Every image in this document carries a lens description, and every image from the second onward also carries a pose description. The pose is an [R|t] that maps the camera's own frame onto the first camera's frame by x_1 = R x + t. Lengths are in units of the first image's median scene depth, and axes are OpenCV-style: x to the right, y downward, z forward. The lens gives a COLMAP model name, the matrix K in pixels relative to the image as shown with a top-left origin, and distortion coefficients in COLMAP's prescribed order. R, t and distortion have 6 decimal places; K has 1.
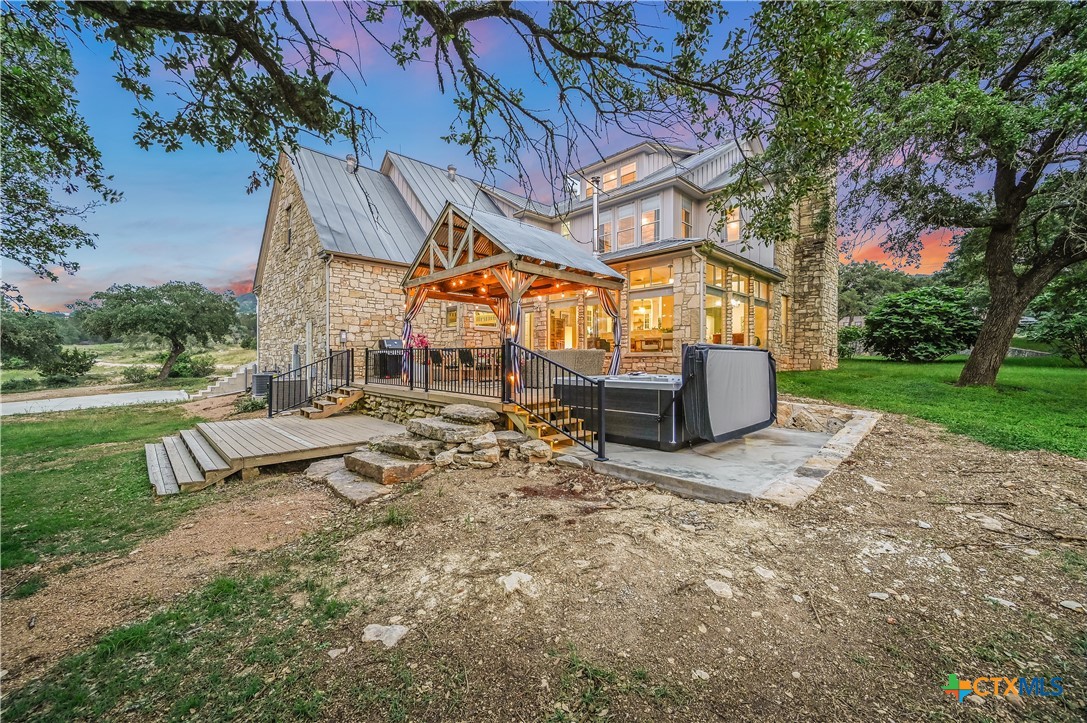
lens RADIAL K [[435.5, 0, 543.5], [0, 435.5, 361.5], [0, 0, 1]] dist [-0.001785, -0.000290]
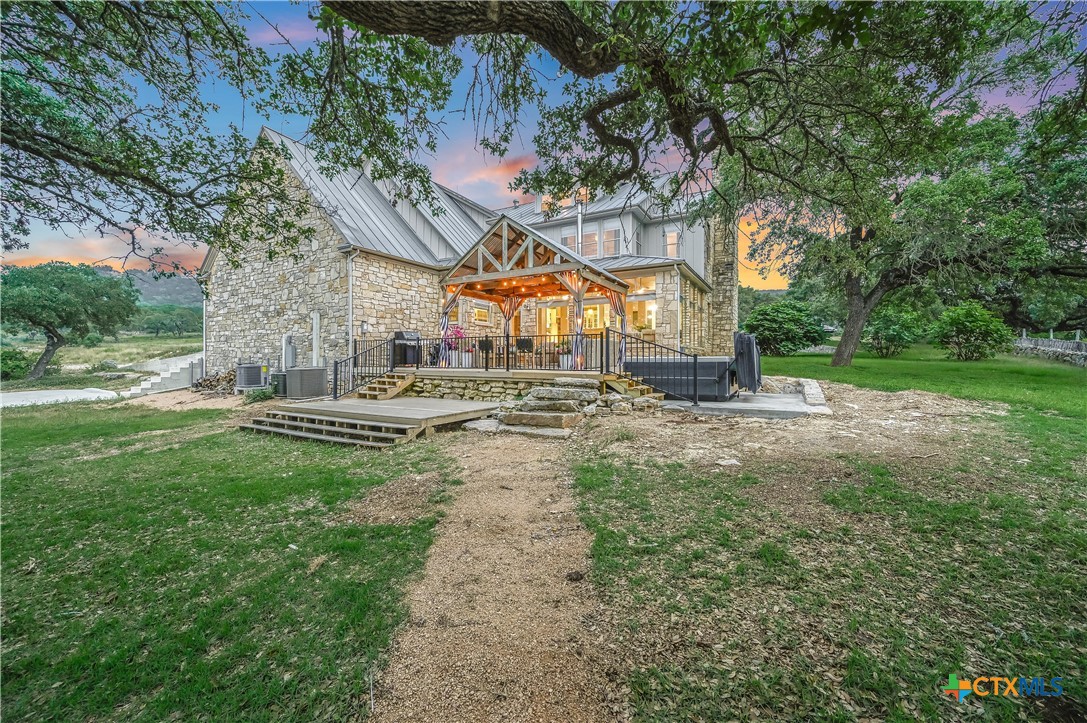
lens RADIAL K [[435.5, 0, 543.5], [0, 435.5, 361.5], [0, 0, 1]] dist [-0.001785, -0.000290]
pose [[0.959118, -0.002572, 0.282995, -0.346499], [0.003838, 0.999985, -0.003918, 0.031283], [-0.282981, 0.004844, 0.959113, -0.137571]]
